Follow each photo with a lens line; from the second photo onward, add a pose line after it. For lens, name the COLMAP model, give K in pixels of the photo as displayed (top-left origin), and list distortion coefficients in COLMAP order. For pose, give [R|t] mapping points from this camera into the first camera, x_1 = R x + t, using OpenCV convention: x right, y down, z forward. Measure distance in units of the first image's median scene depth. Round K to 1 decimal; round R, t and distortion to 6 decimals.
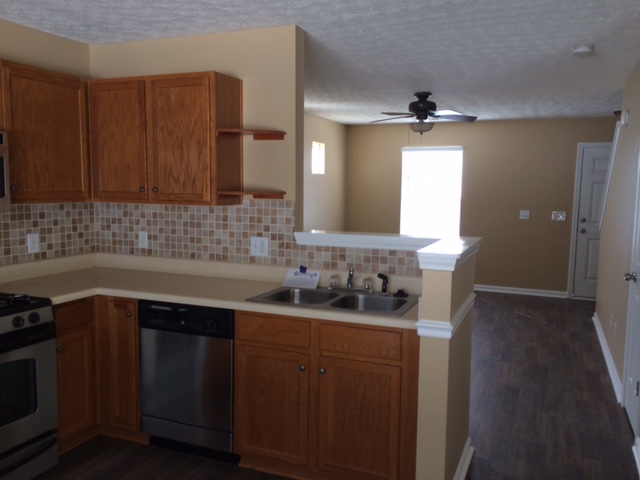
lens RADIAL K [[545.6, 0, 321.1], [0, 545.6, 239.9], [0, 0, 1]] dist [0.078046, -0.090549]
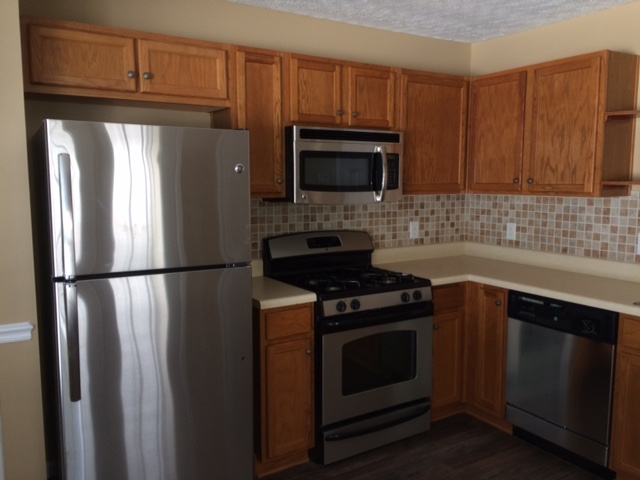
lens RADIAL K [[545.6, 0, 322.8], [0, 545.6, 240.3], [0, 0, 1]] dist [0.078046, -0.090549]
pose [[0.819441, 0.053504, -0.570661, -0.038161], [-0.046434, 0.998558, 0.026945, 0.006094], [0.571280, 0.004418, 0.820743, -0.024107]]
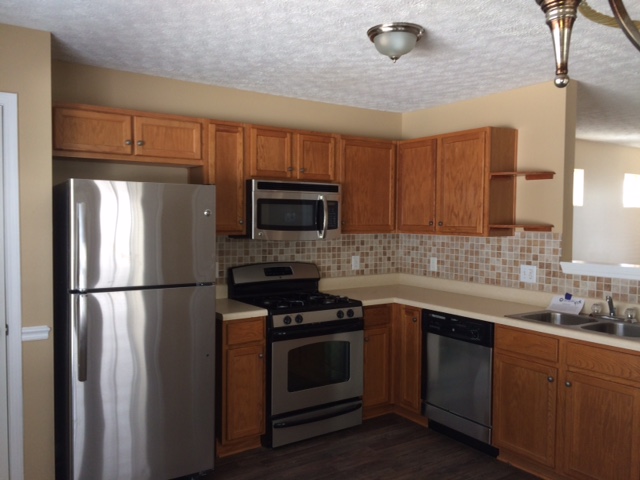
lens RADIAL K [[545.6, 0, 320.4], [0, 545.6, 239.1], [0, 0, 1]] dist [0.078046, -0.090549]
pose [[0.839289, 0.016644, -0.543430, 0.152283], [-0.051775, 0.997436, -0.049413, 0.020602], [0.541214, 0.069608, 0.837999, -0.199534]]
